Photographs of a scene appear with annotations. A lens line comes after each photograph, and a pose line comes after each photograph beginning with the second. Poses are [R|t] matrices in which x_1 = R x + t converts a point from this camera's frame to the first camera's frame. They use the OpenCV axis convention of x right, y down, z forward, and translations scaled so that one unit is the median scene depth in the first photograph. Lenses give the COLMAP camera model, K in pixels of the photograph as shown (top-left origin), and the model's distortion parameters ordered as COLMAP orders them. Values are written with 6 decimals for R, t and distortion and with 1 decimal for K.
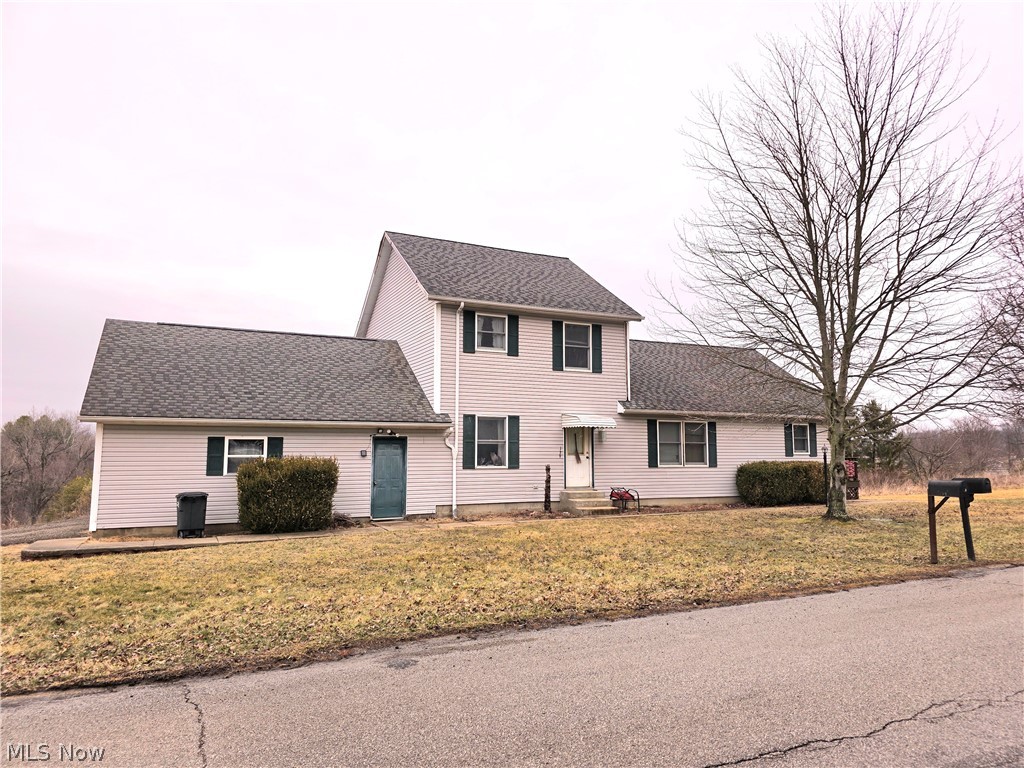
lens RADIAL K [[670.5, 0, 512.0], [0, 670.5, 384.0], [0, 0, 1]] dist [0.048189, -0.037974]
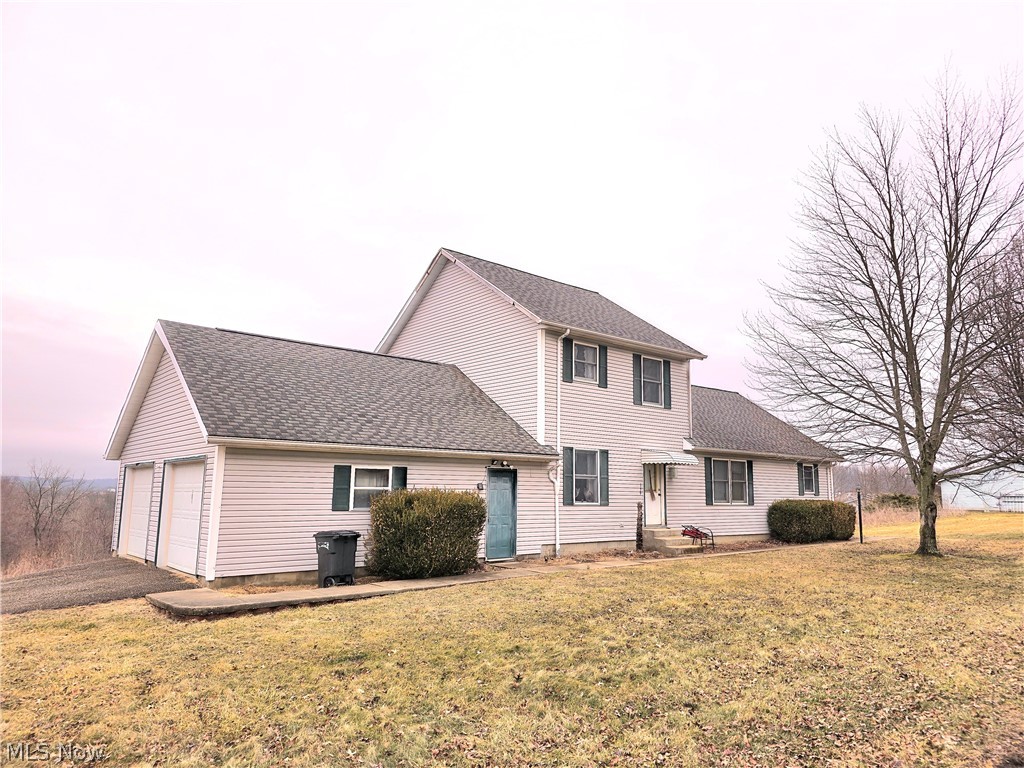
lens RADIAL K [[670.5, 0, 512.0], [0, 670.5, 384.0], [0, 0, 1]] dist [0.048189, -0.037974]
pose [[0.969061, 0.049212, 0.241865, -0.367440], [-0.036060, 0.997635, -0.058512, 0.014685], [-0.244173, 0.047980, 0.968544, 0.097365]]
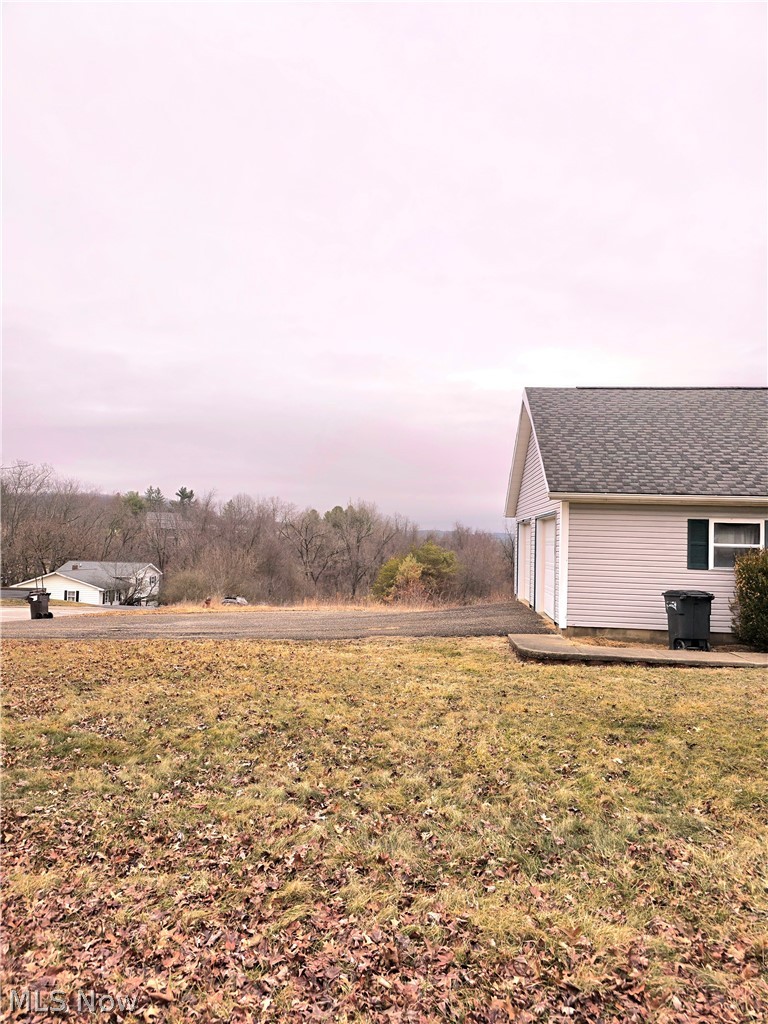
lens RADIAL K [[670.5, 0, 391.6], [0, 670.5, 517.4], [0, 0, 1]] dist [0.048189, -0.037974]
pose [[0.857593, 0.005831, -0.514296, -0.284675], [0.027271, 0.998014, 0.056790, 0.019243], [0.513606, -0.062728, 0.855730, 0.138828]]
